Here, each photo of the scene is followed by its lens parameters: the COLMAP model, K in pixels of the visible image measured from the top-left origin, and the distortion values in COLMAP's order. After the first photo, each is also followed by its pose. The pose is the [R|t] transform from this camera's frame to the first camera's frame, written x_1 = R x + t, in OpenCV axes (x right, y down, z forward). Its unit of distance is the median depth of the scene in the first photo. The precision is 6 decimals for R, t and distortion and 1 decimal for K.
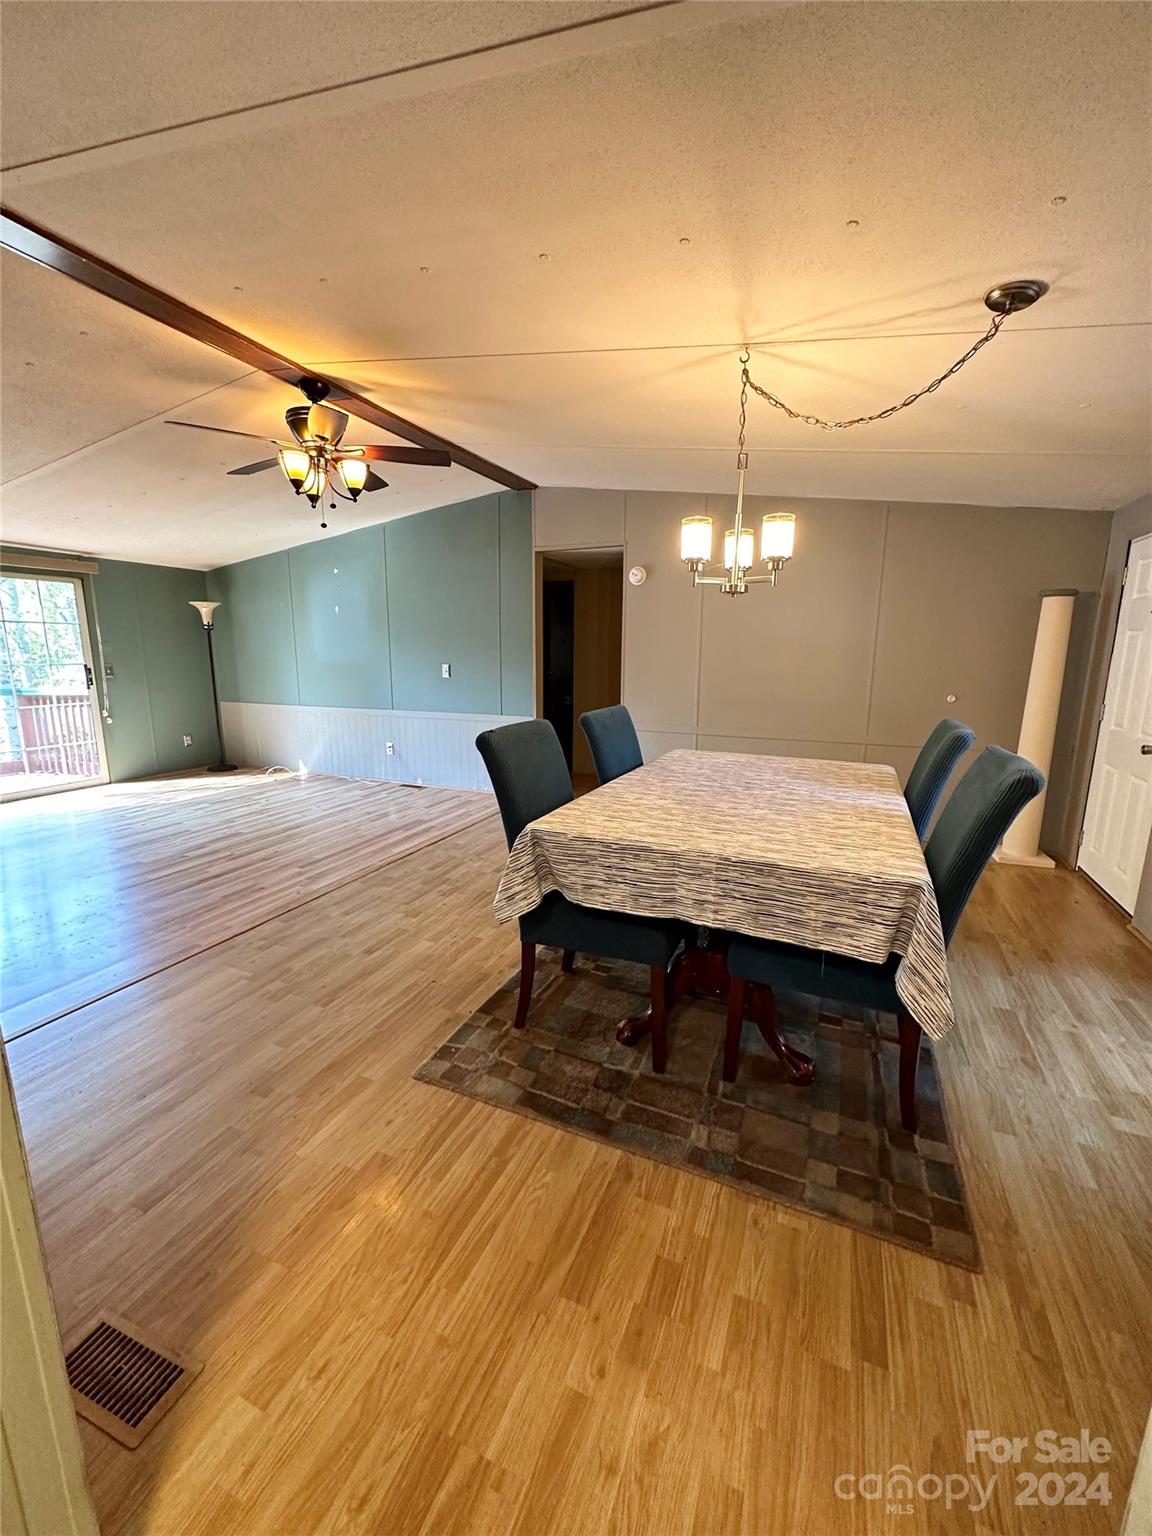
lens RADIAL K [[618.5, 0, 576.0], [0, 618.5, 768.0], [0, 0, 1]] dist [0.000217, 0.000027]
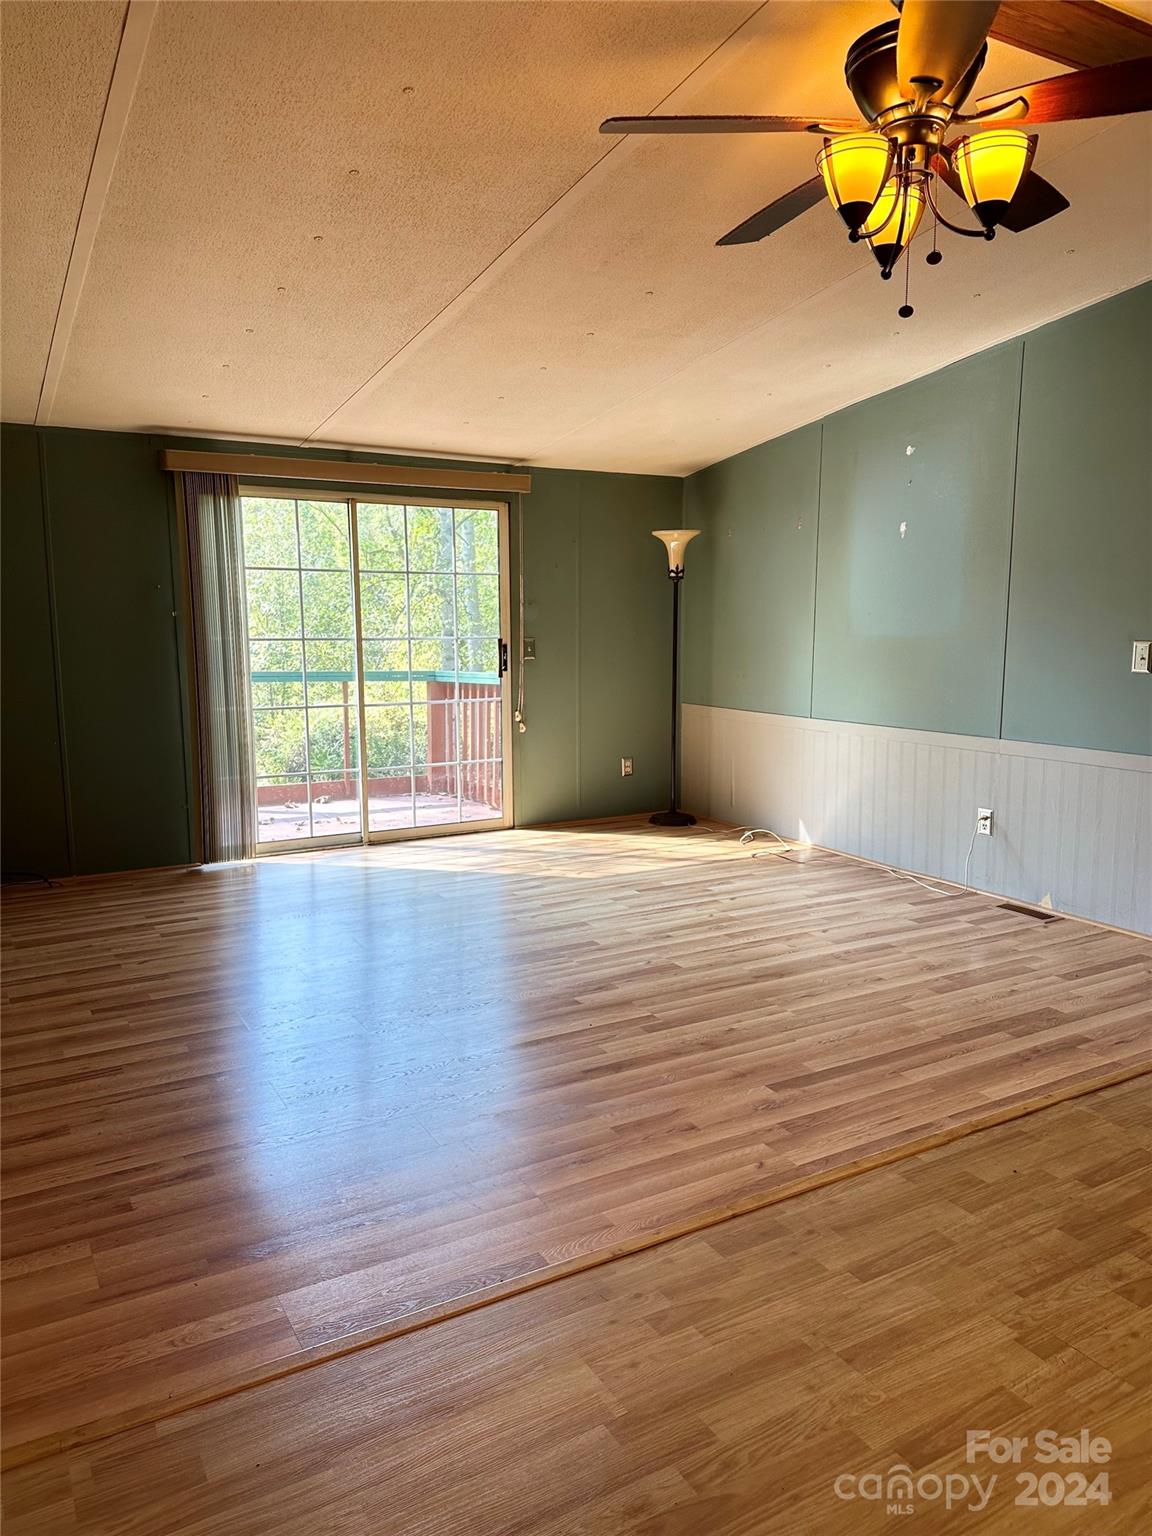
lens RADIAL K [[1097.9, 0, 576.0], [0, 1097.9, 768.0], [0, 0, 1]] dist [0.143806, -0.195812]
pose [[0.805941, 0.077407, -0.586913, -0.082024], [-0.105106, 0.994374, -0.013183, -0.038305], [0.582590, 0.072313, 0.809543, 0.193943]]
